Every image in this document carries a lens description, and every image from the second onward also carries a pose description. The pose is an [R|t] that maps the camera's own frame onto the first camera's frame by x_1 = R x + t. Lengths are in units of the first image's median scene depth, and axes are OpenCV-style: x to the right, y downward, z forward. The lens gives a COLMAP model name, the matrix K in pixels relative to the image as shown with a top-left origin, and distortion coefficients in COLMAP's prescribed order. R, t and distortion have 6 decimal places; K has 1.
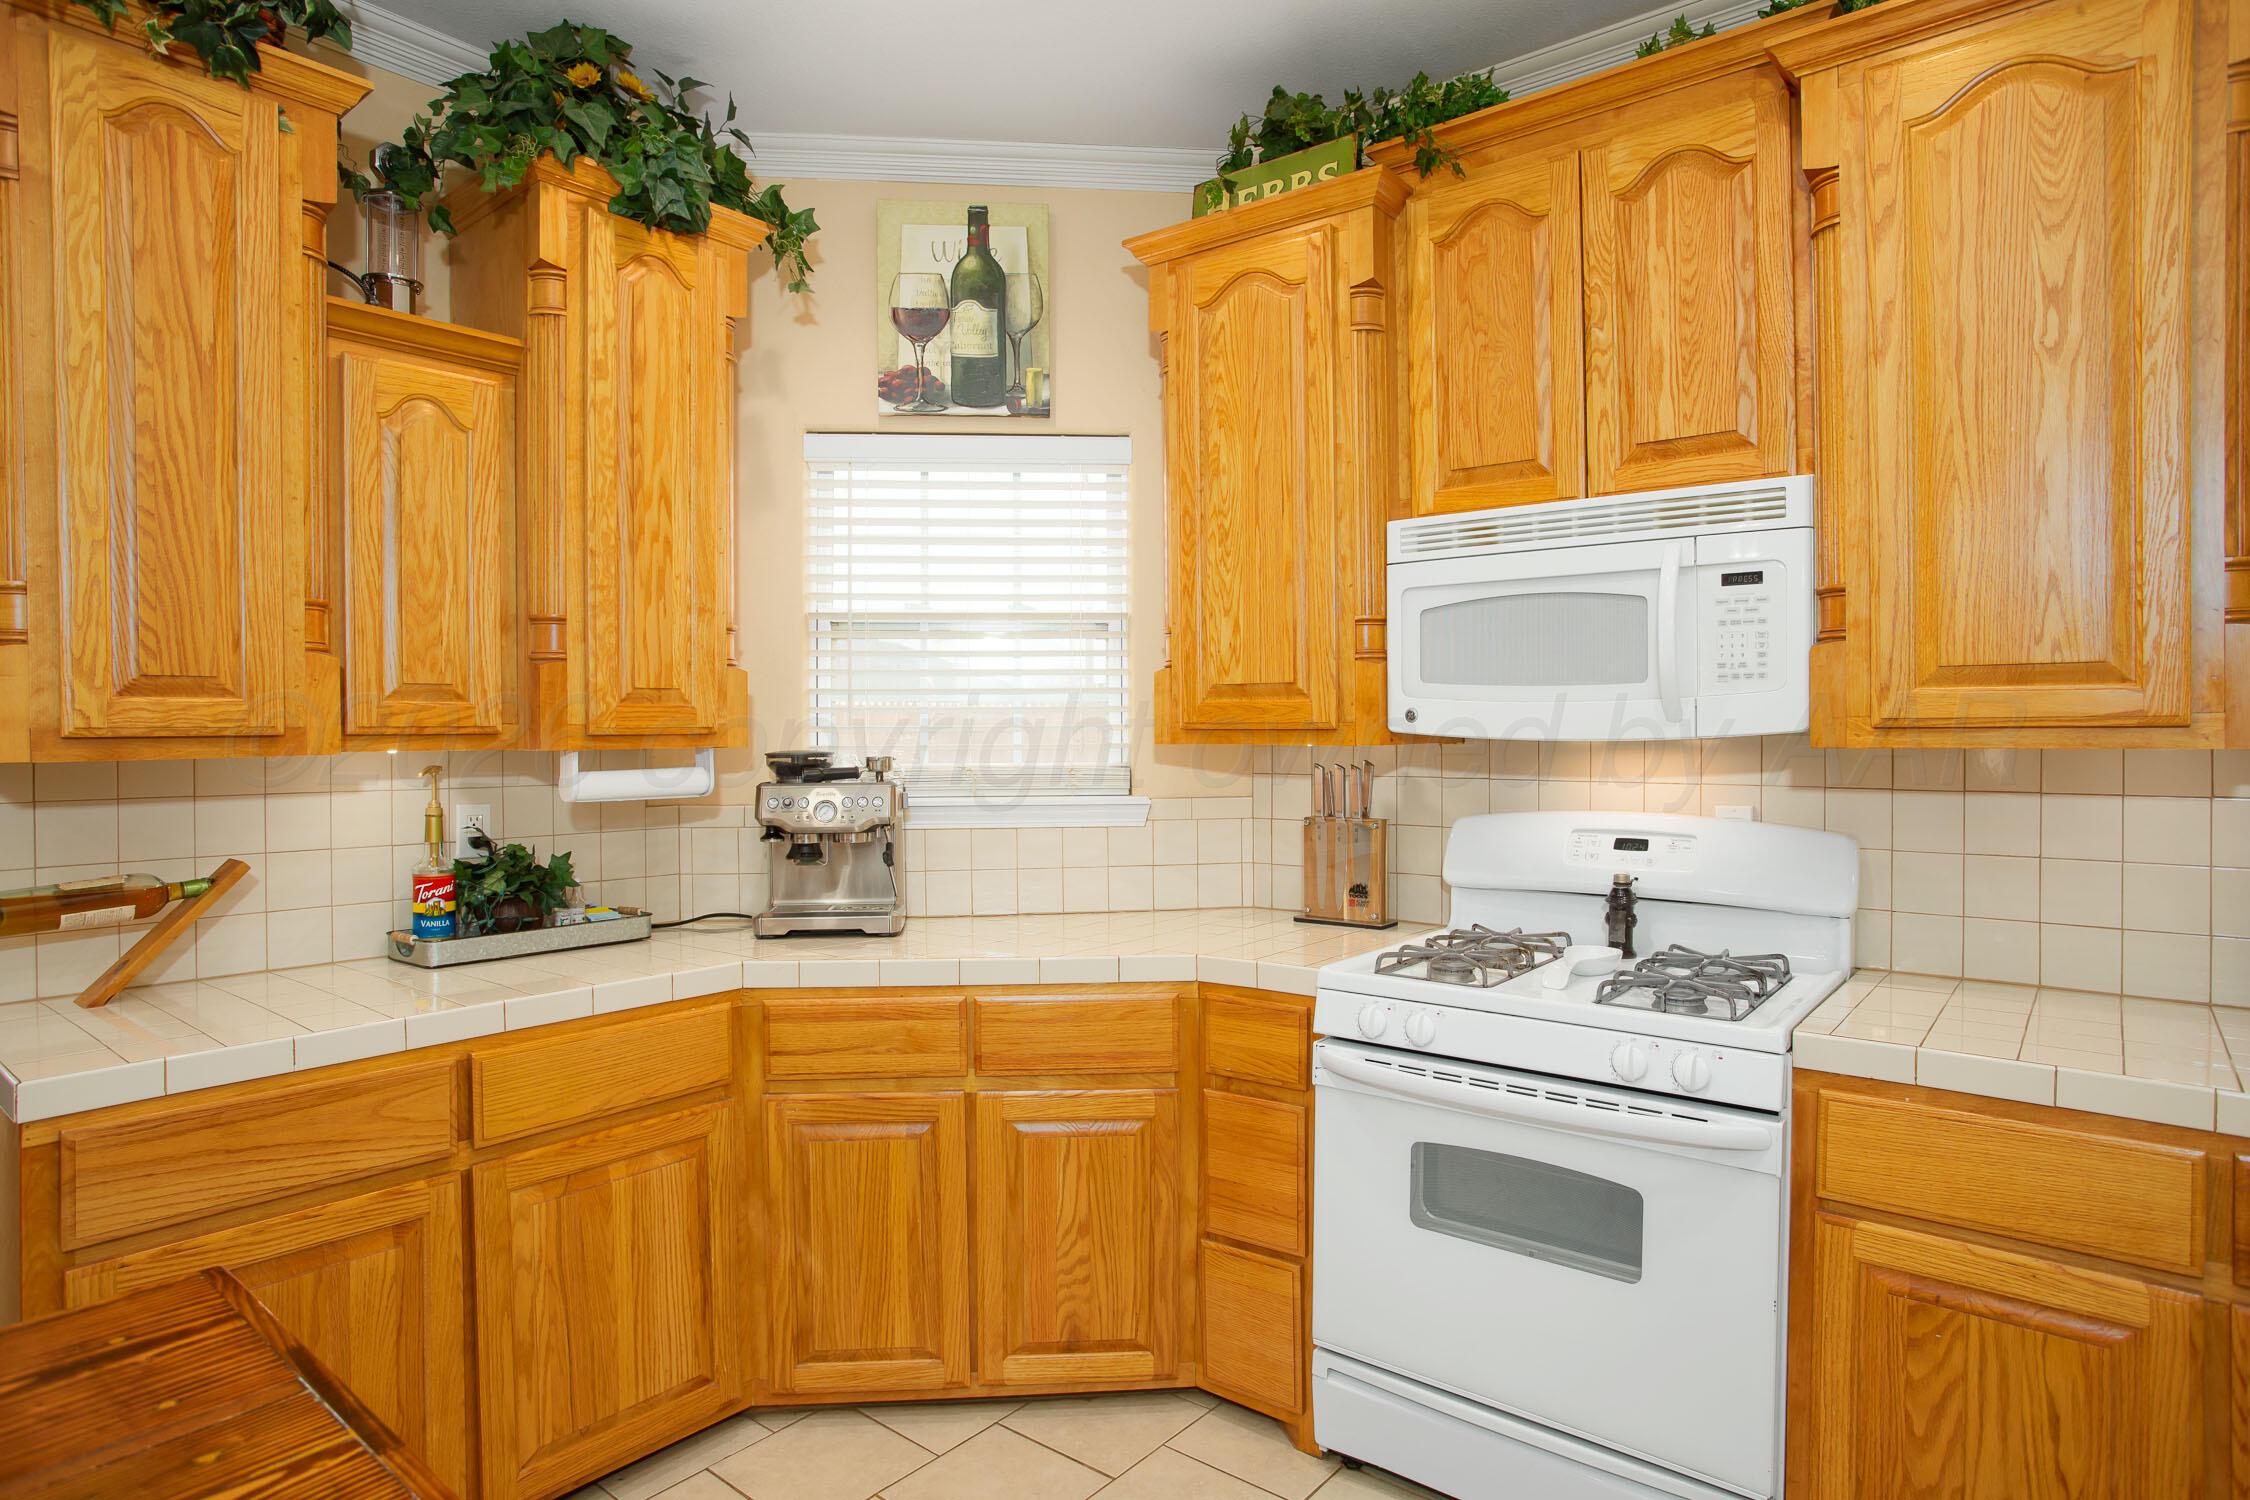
lens RADIAL K [[1275.0, 0, 1117.1], [0, 1275.0, 717.4], [0, 0, 1]] dist [-0.021331, 0.000675]
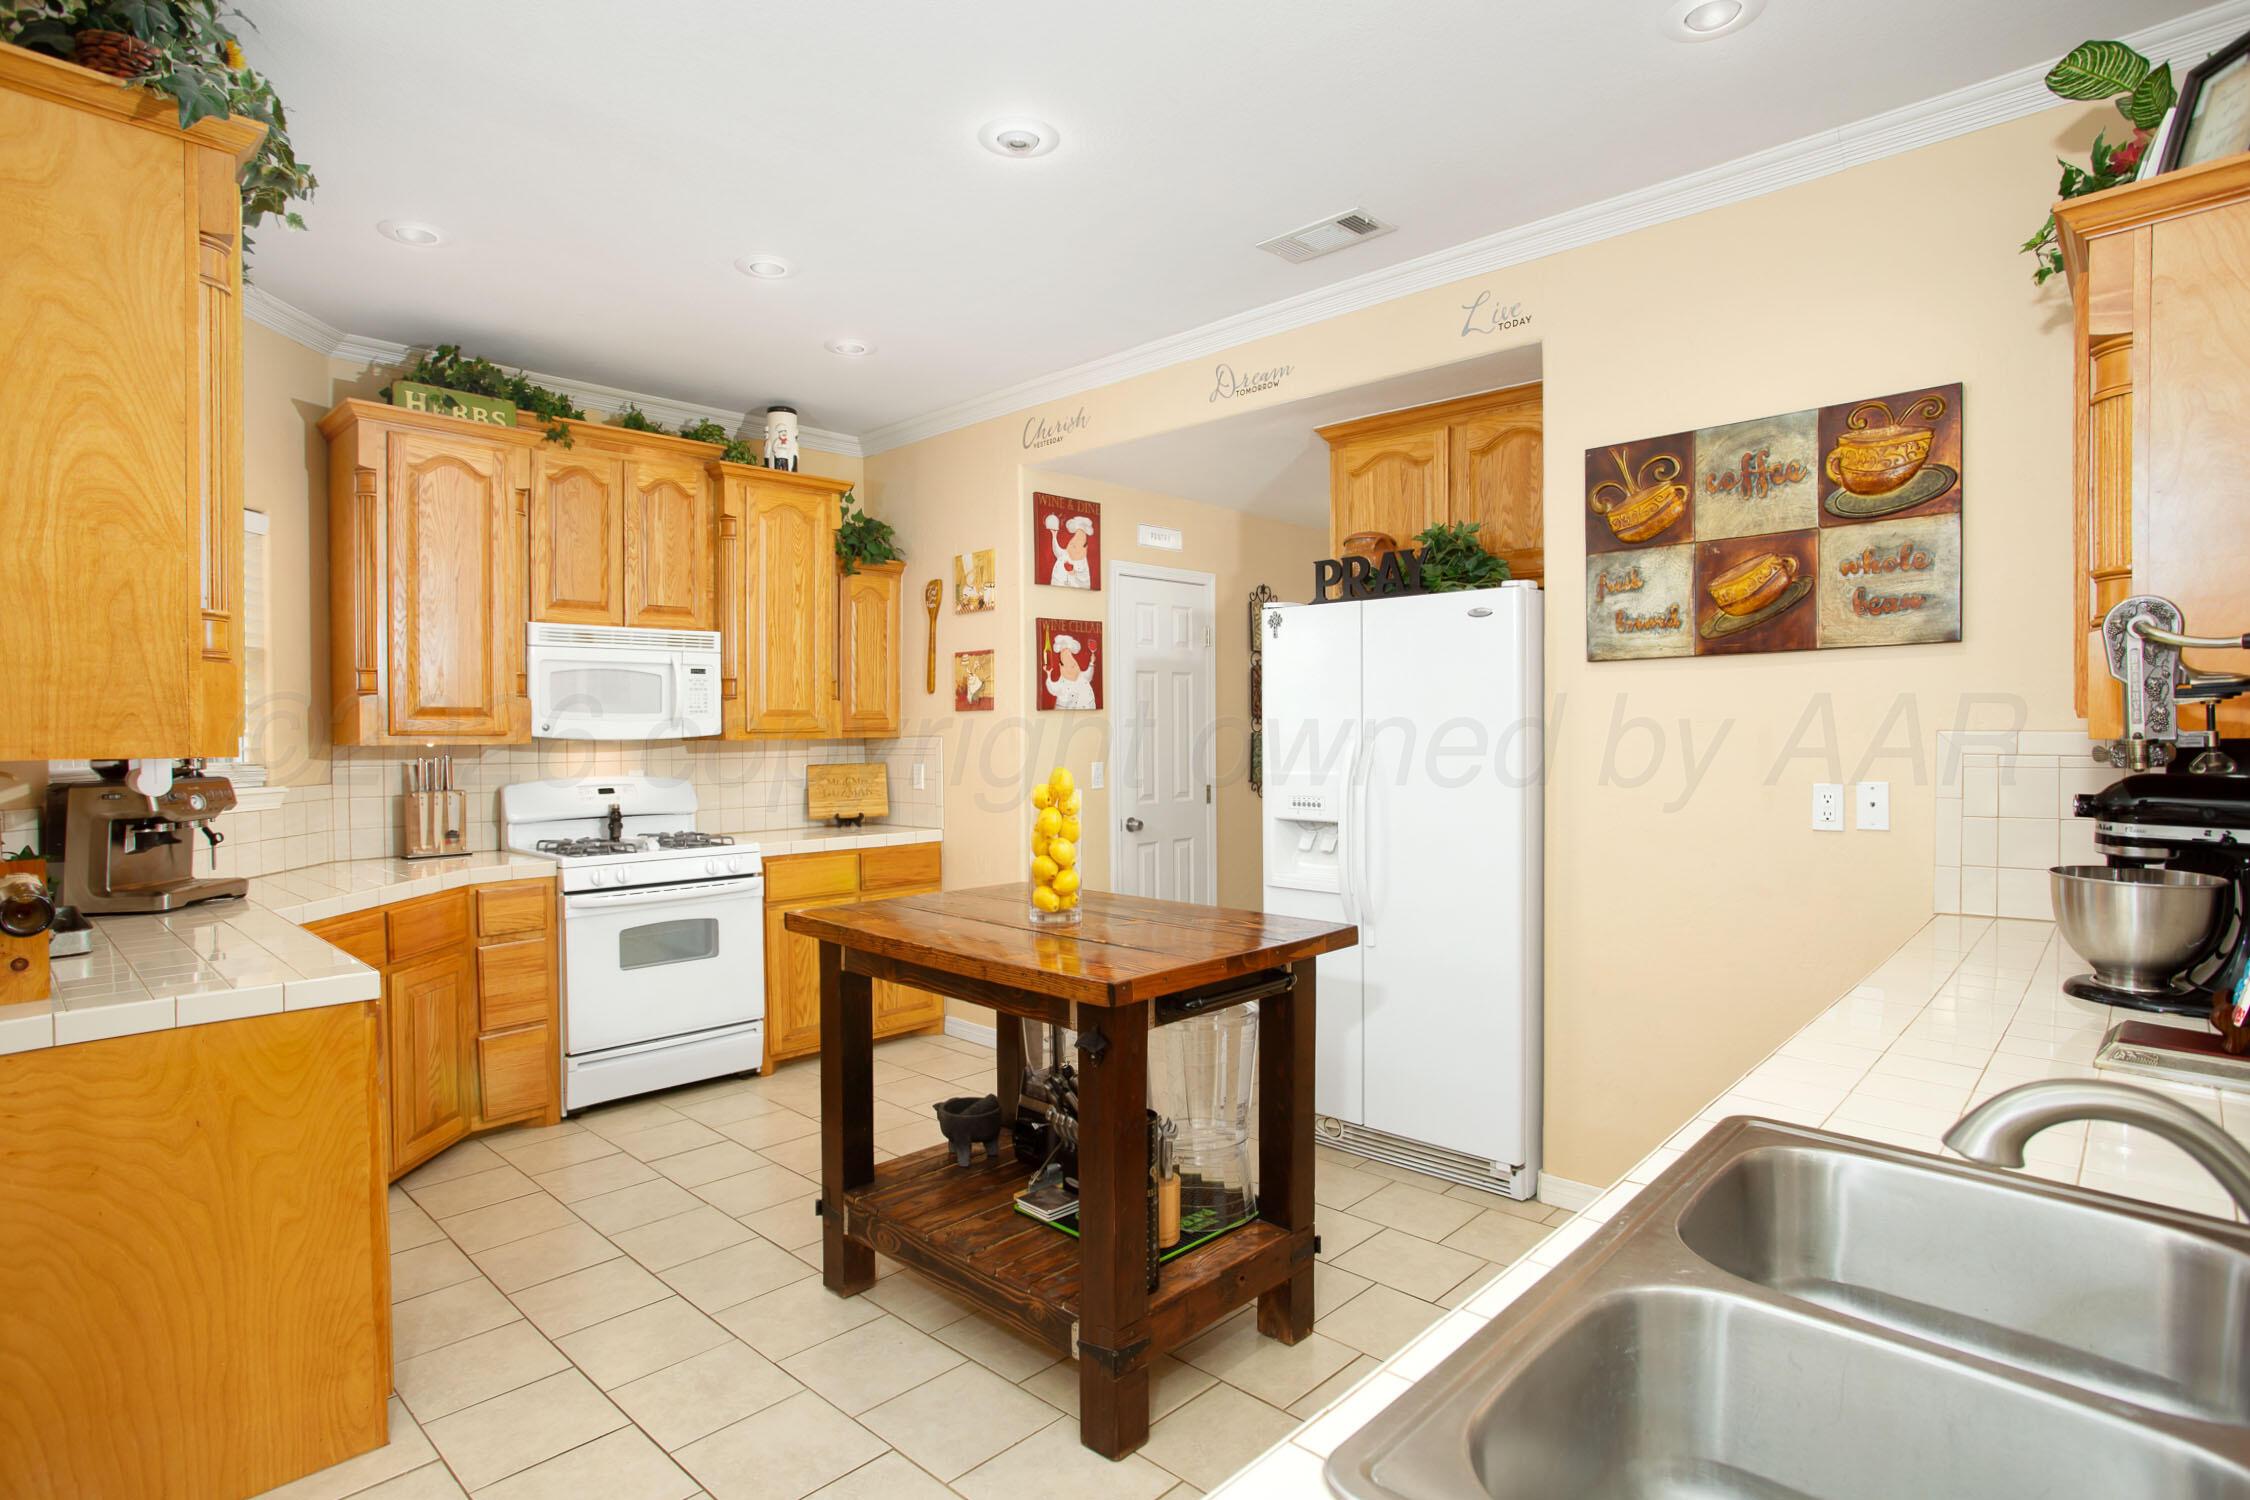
lens RADIAL K [[1129.6, 0, 1124.4], [0, 1129.6, 741.6], [0, 0, 1]] dist [0.000165, 0.000120]
pose [[0.069642, -0.003991, 0.997564, -1.488898], [0.007663, 0.999965, 0.003466, 0.021250], [-0.997543, 0.007403, 0.069670, 0.037041]]
